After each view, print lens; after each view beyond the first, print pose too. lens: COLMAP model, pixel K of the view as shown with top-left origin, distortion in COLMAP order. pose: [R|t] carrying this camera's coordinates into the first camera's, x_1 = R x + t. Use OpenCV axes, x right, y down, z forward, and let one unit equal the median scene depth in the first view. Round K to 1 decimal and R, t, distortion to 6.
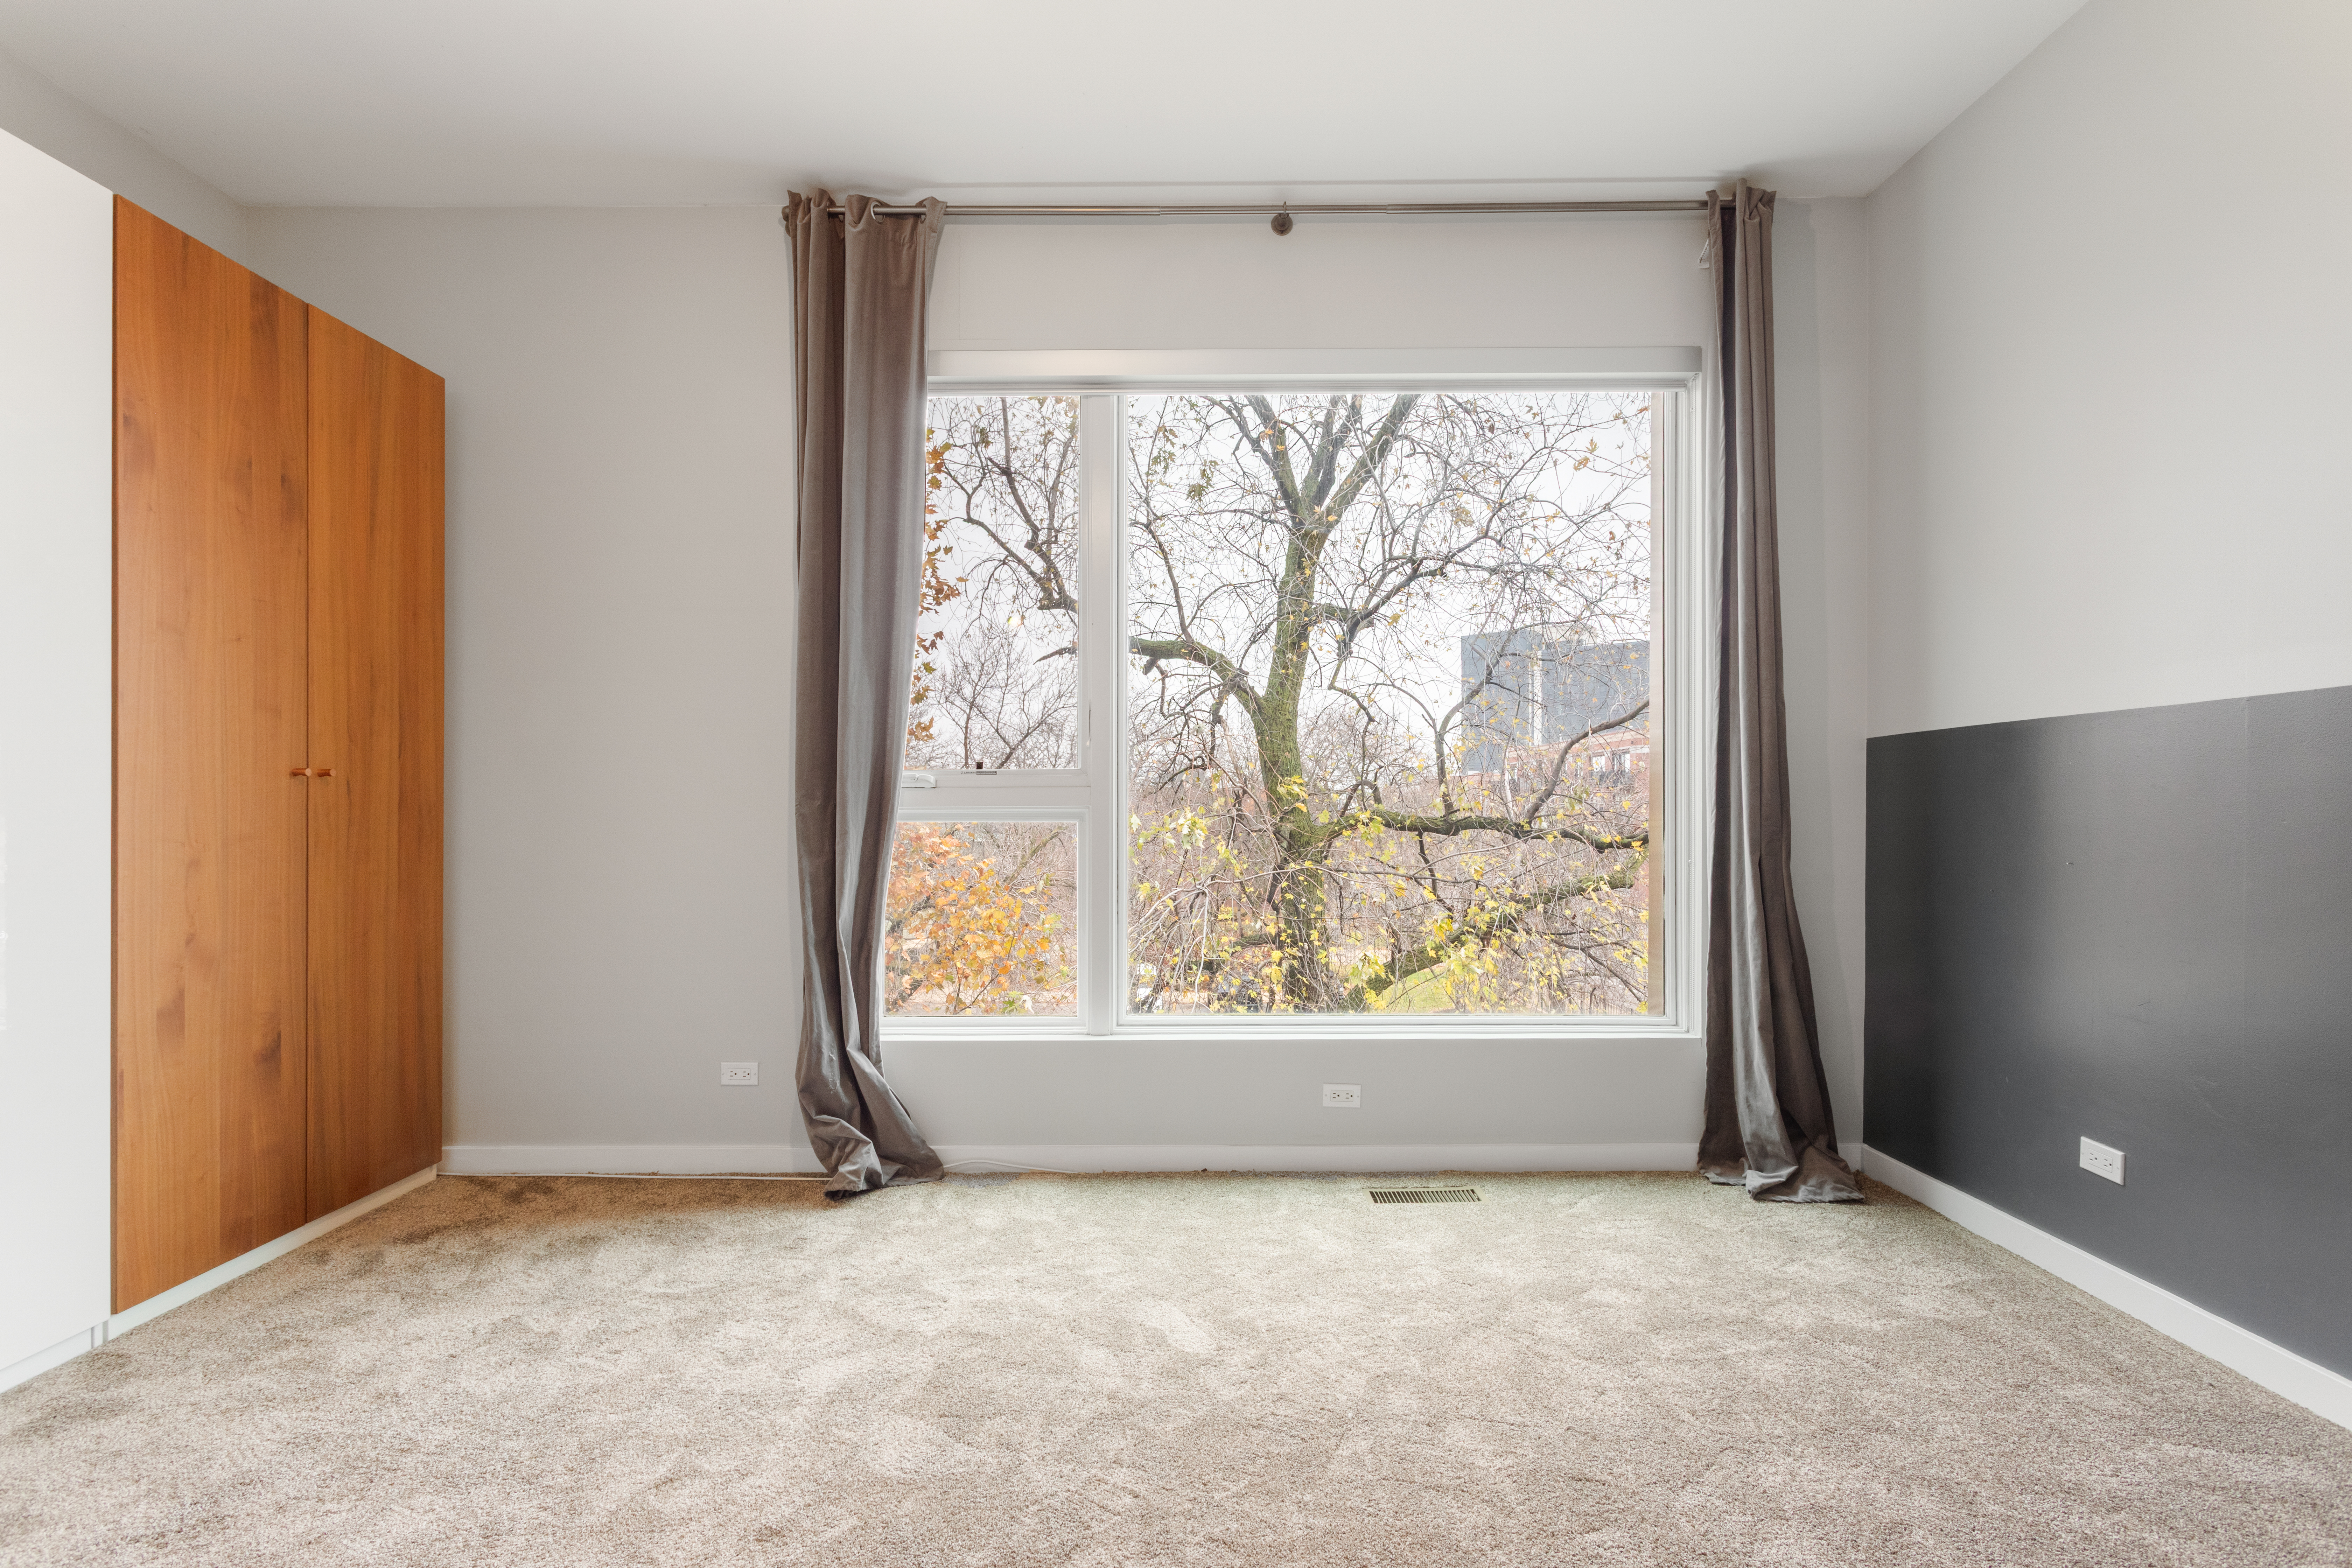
lens RADIAL K [[1121.1, 0, 1178.1], [0, 1121.1, 805.9], [0, 0, 1]] dist [0.003233, 0.001110]
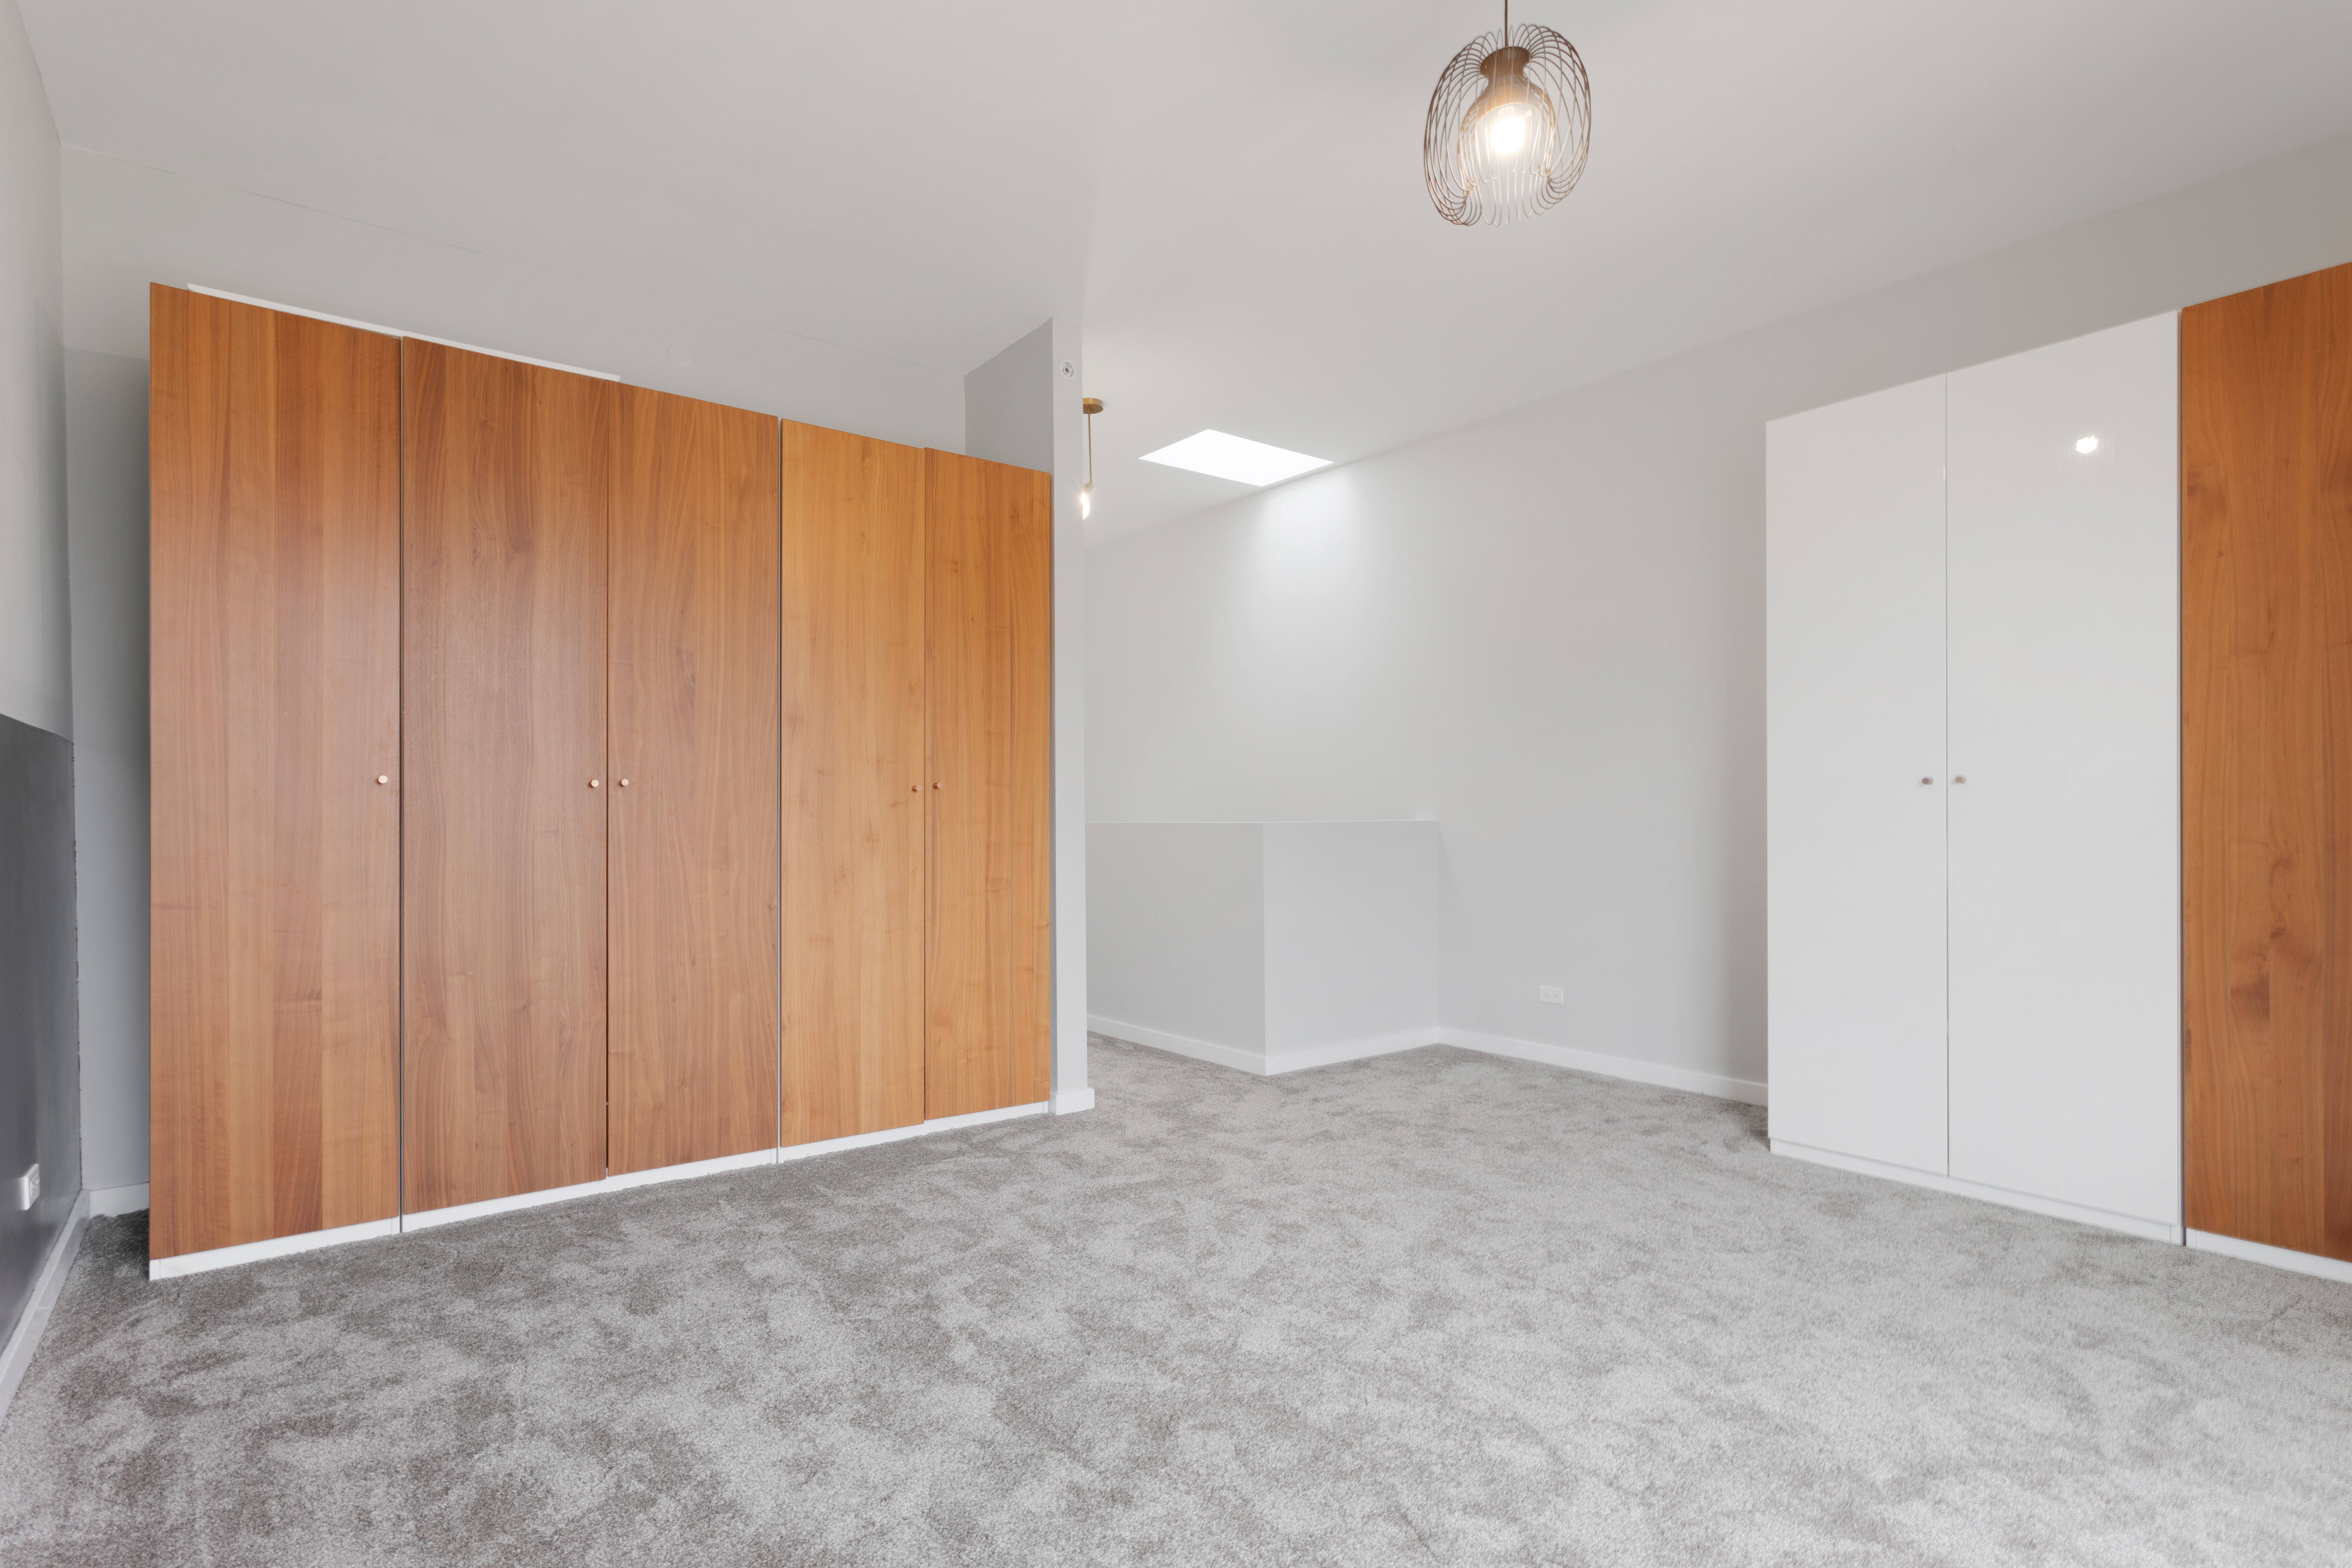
lens RADIAL K [[1122.6, 0, 1176.7], [0, 1122.6, 822.0], [0, 0, 1]] dist [0.000436, 0.000244]
pose [[-0.785358, 0.005827, -0.619014, 0.468030], [0.006454, 0.999978, 0.001224, 0.002836], [0.619008, -0.003034, -0.785379, 0.901503]]
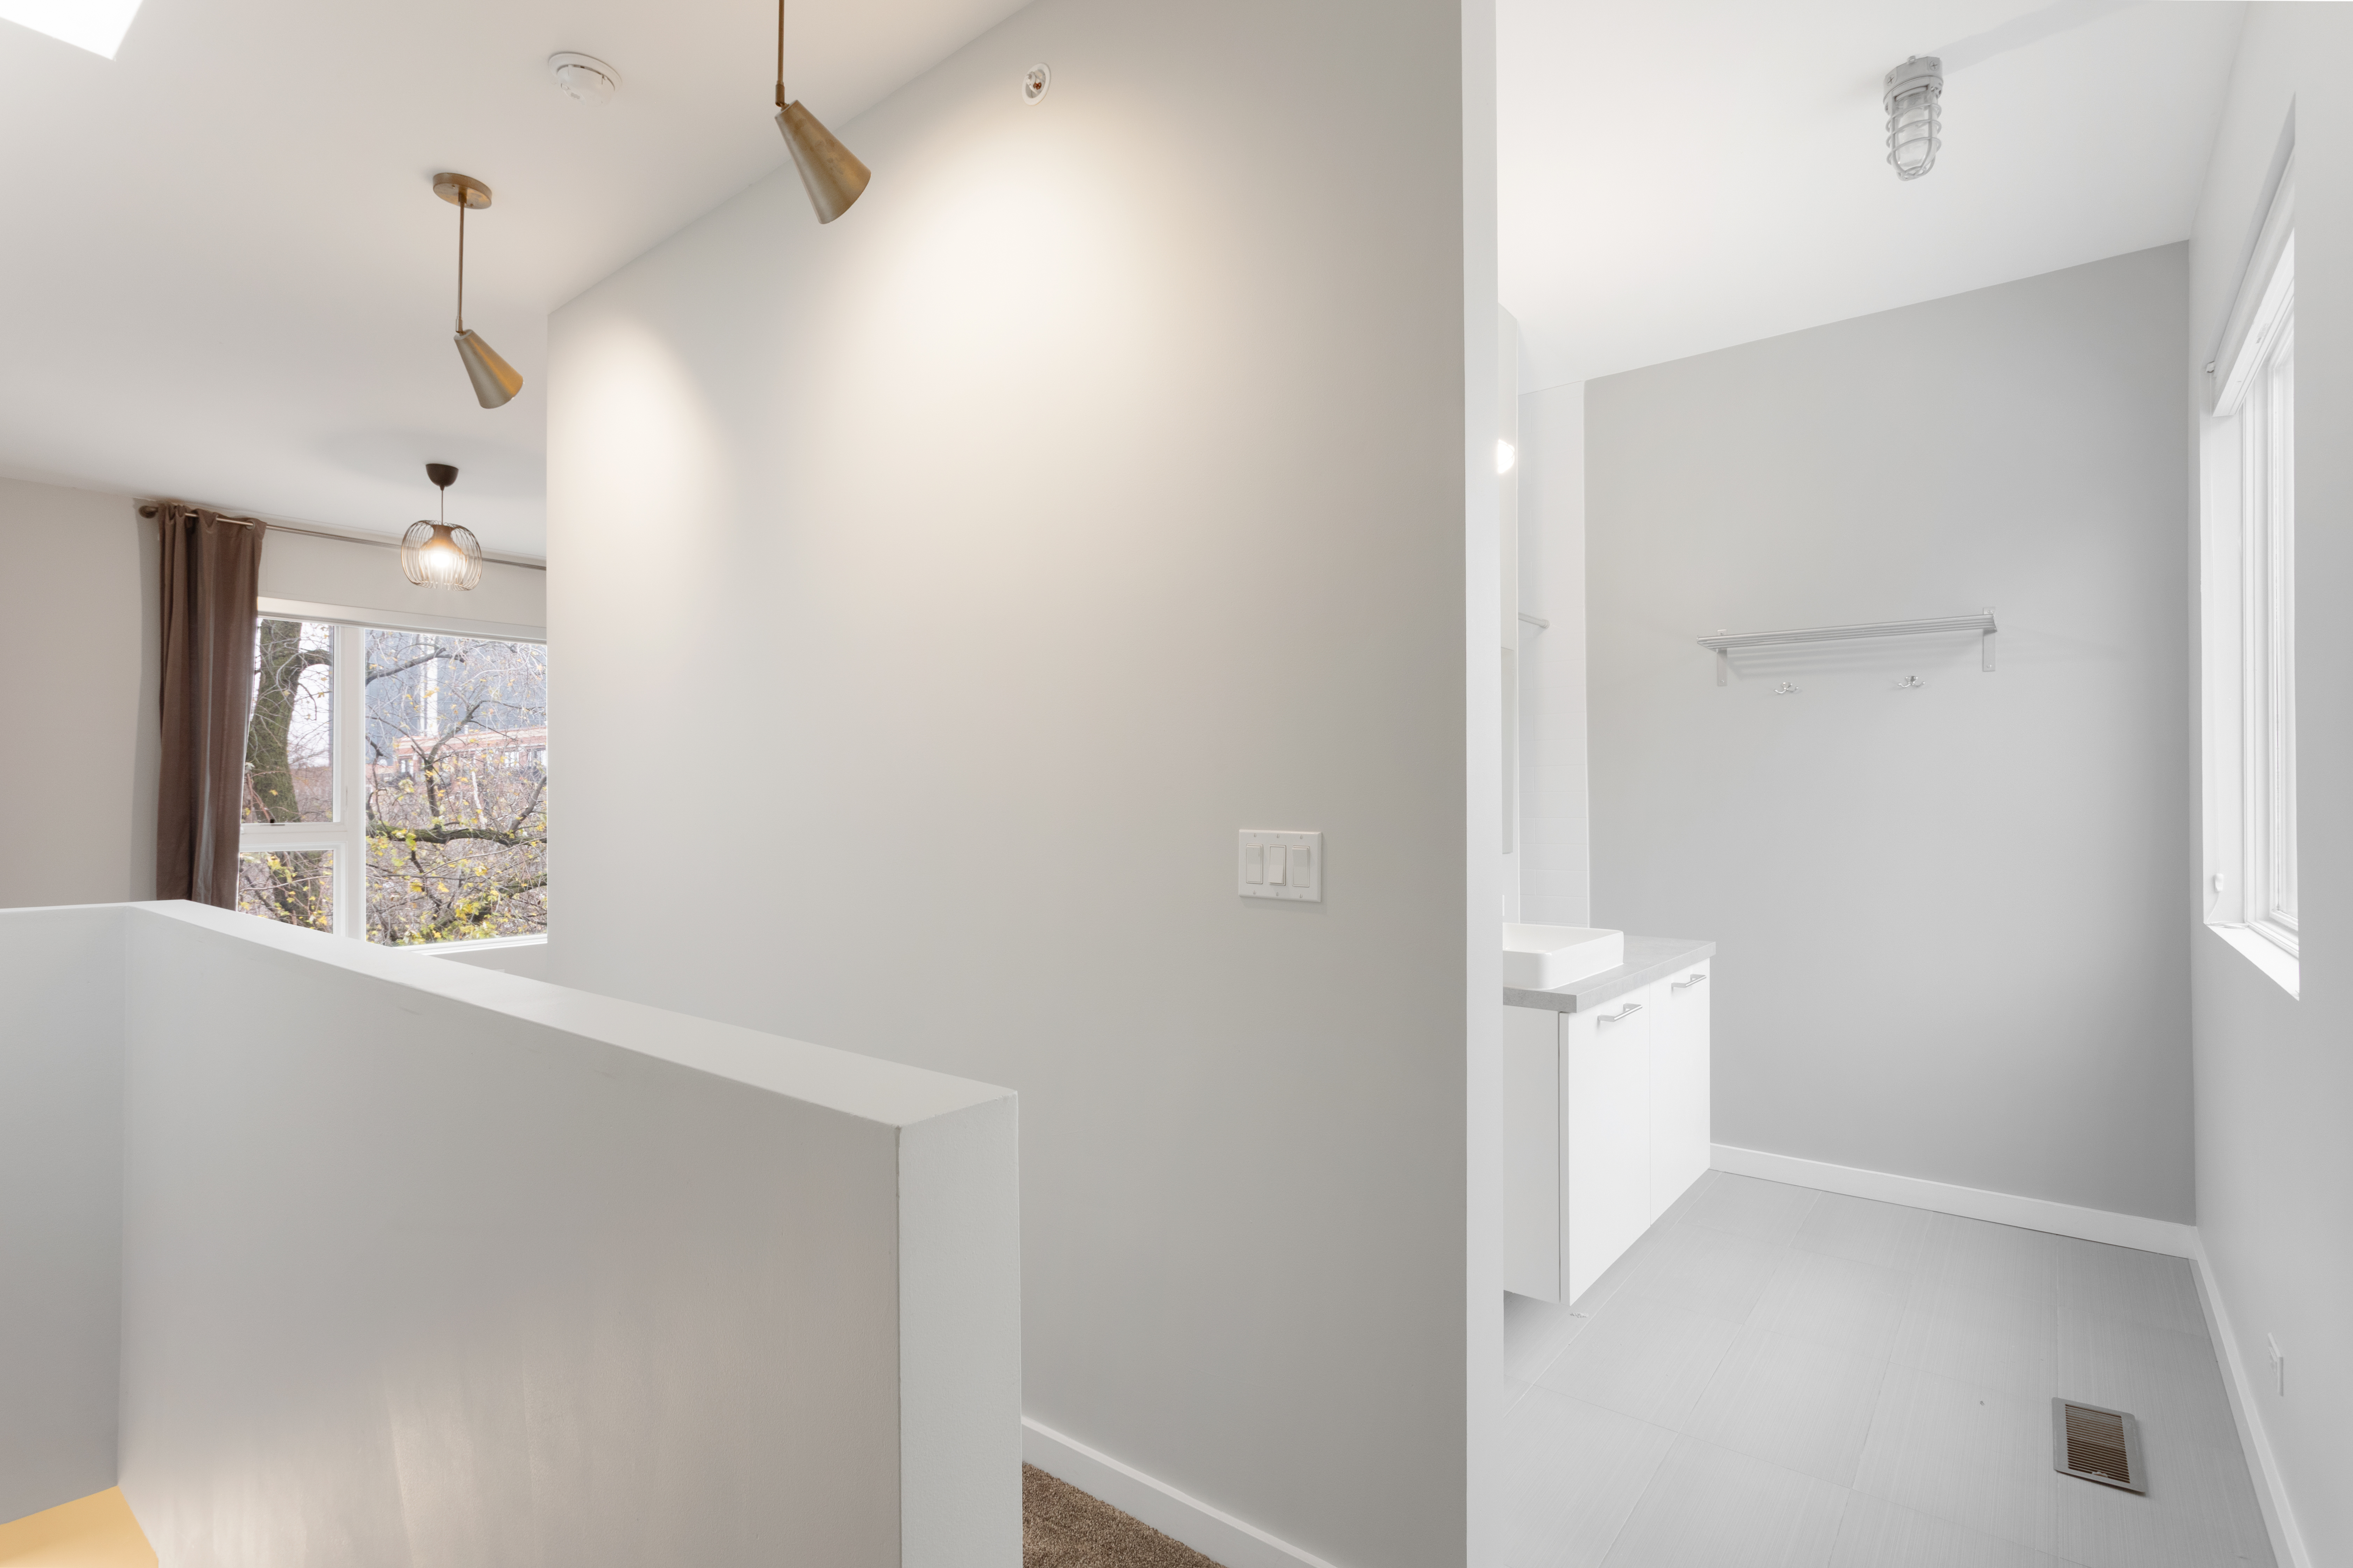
lens RADIAL K [[1121.4, 0, 1178.6], [0, 1121.4, 805.9], [0, 0, 1]] dist [0.003233, 0.001110]
pose [[0.620821, -0.000777, 0.783952, -0.746587], [-0.000221, 0.999999, 0.001166, -0.058294], [-0.783952, -0.000897, 0.620820, -1.415404]]
